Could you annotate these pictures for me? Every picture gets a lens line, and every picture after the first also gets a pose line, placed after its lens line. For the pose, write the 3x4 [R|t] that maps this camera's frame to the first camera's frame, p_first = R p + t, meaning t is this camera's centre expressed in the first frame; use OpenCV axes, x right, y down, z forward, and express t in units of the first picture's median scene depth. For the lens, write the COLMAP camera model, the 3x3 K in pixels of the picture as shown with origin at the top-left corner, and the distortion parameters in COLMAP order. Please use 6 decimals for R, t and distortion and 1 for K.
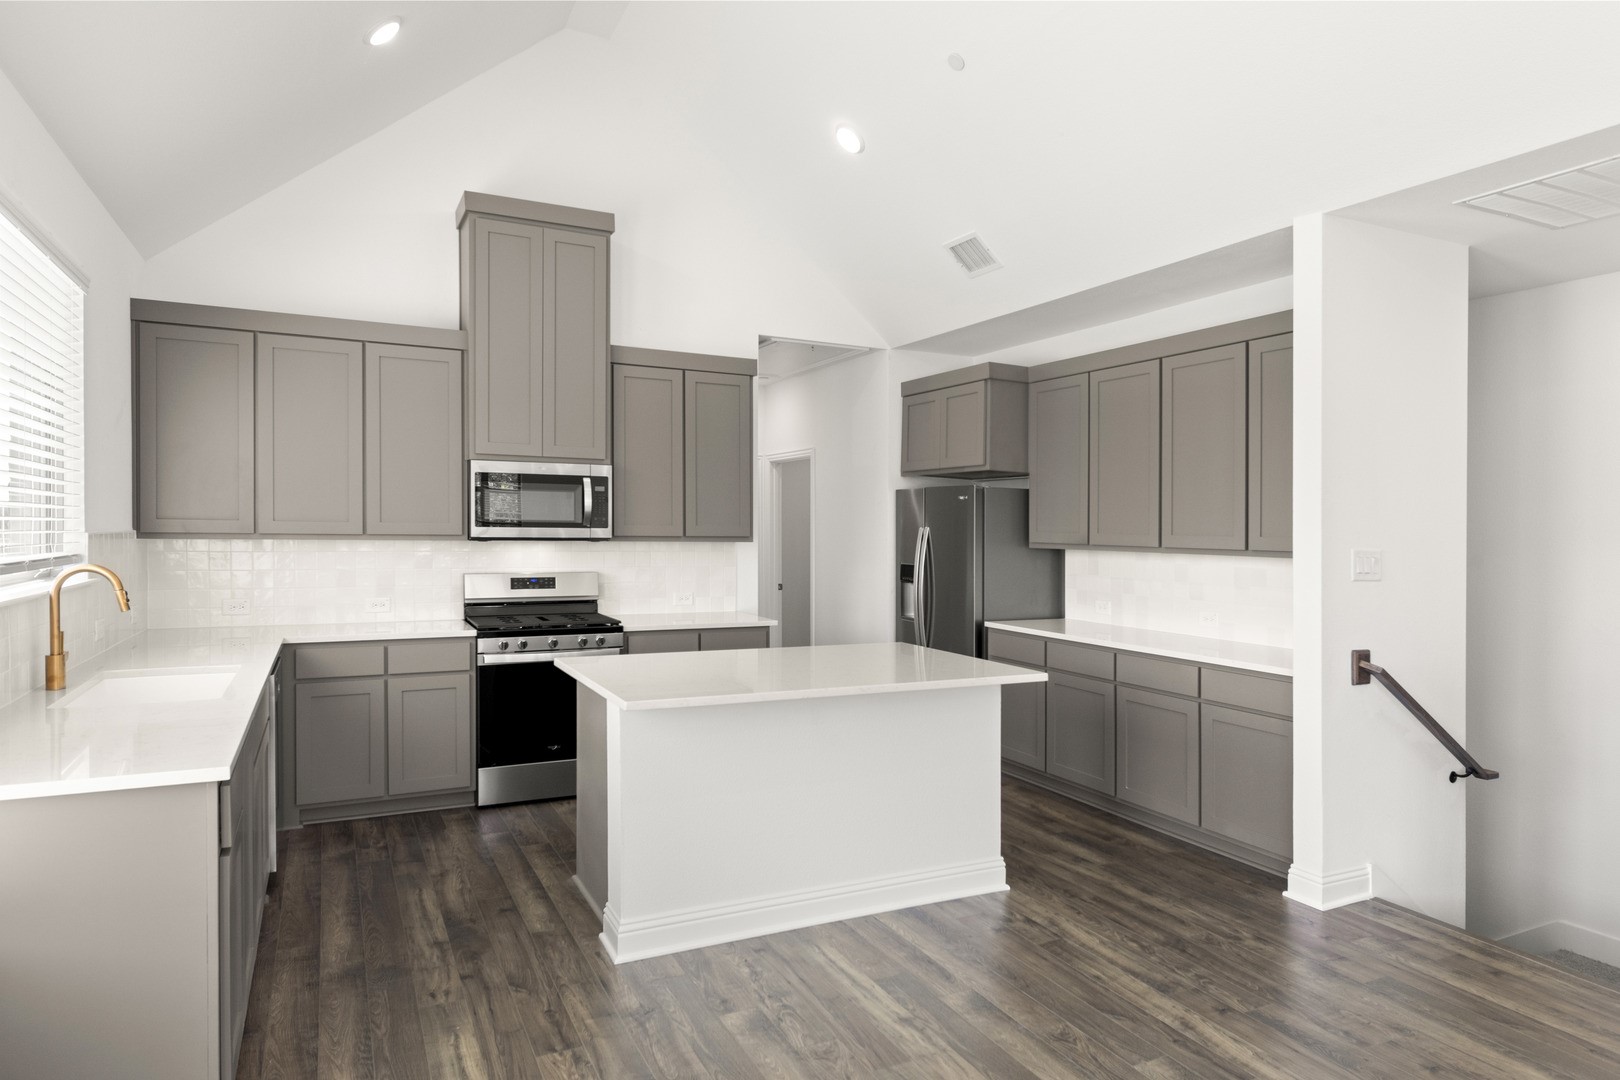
lens RADIAL K [[947.3, 0, 808.2], [0, 947.3, 549.7], [0, 0, 1]] dist [-0.002085, -0.002041]
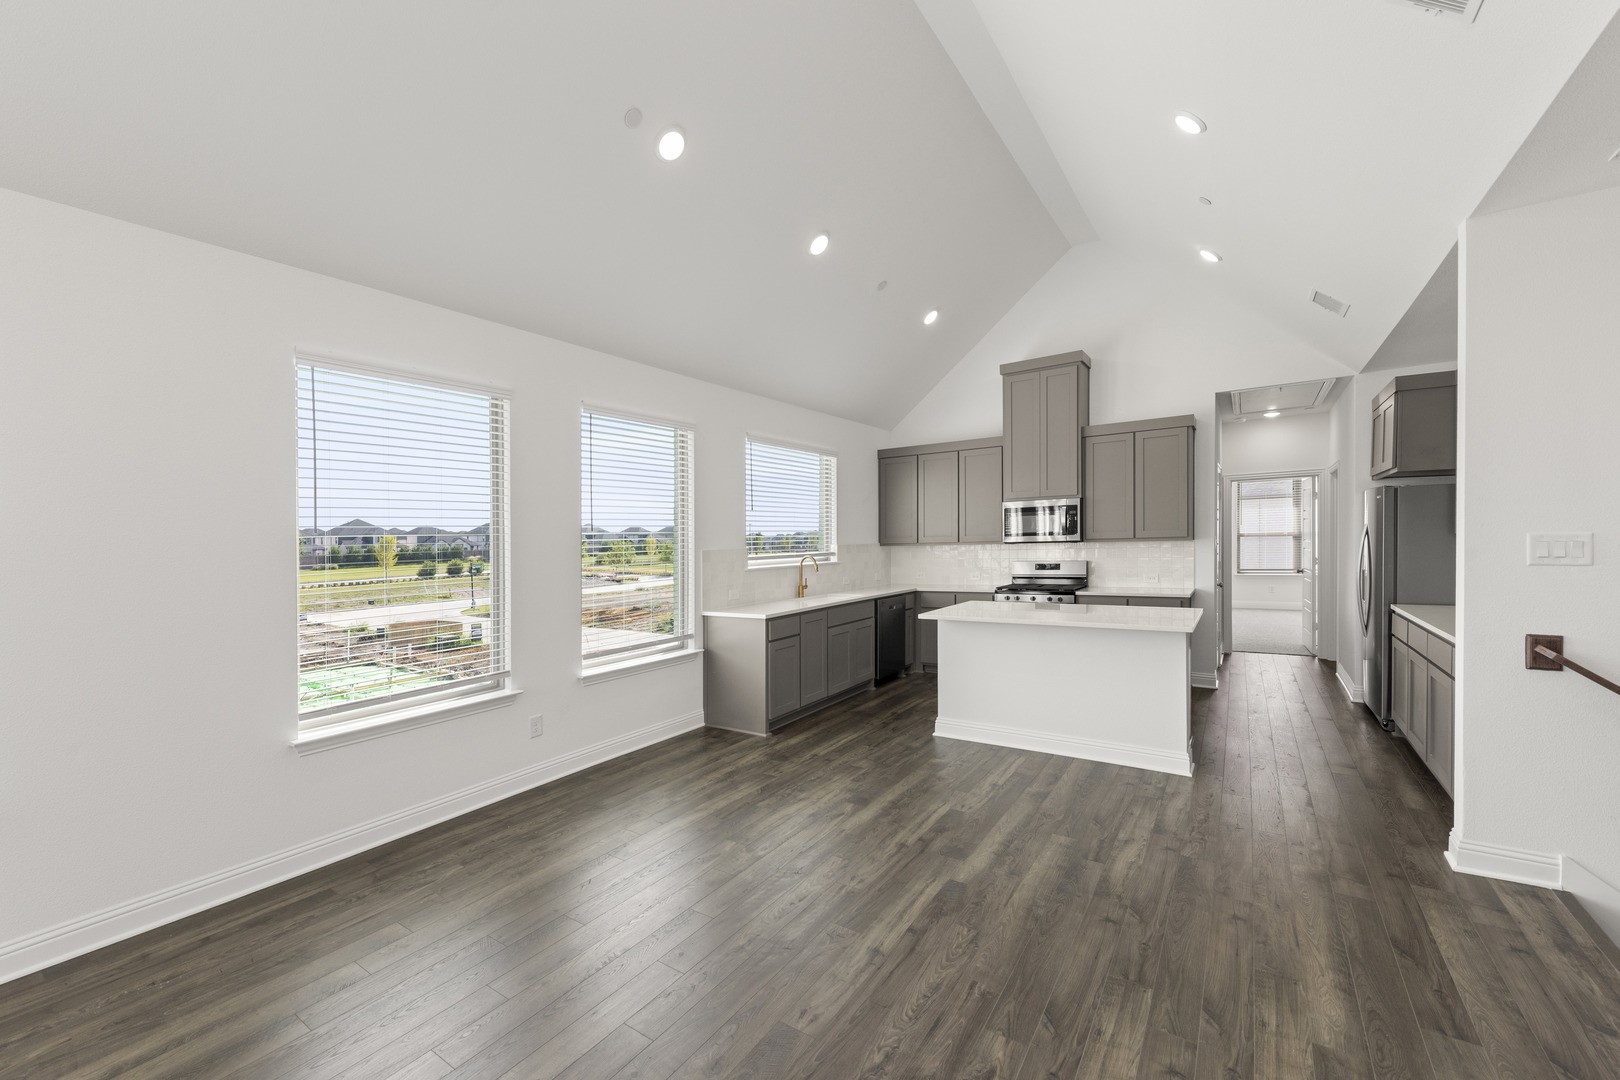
lens RADIAL K [[652.7, 0, 810.0], [0, 652.7, 540.0], [0, 0, 1]] dist [-0.015409, -0.000148]
pose [[0.490550, -0.027447, -0.870981, 0.831887], [0.016325, 0.999618, -0.022307, 0.007517], [0.871260, -0.003276, 0.490810, -0.000893]]
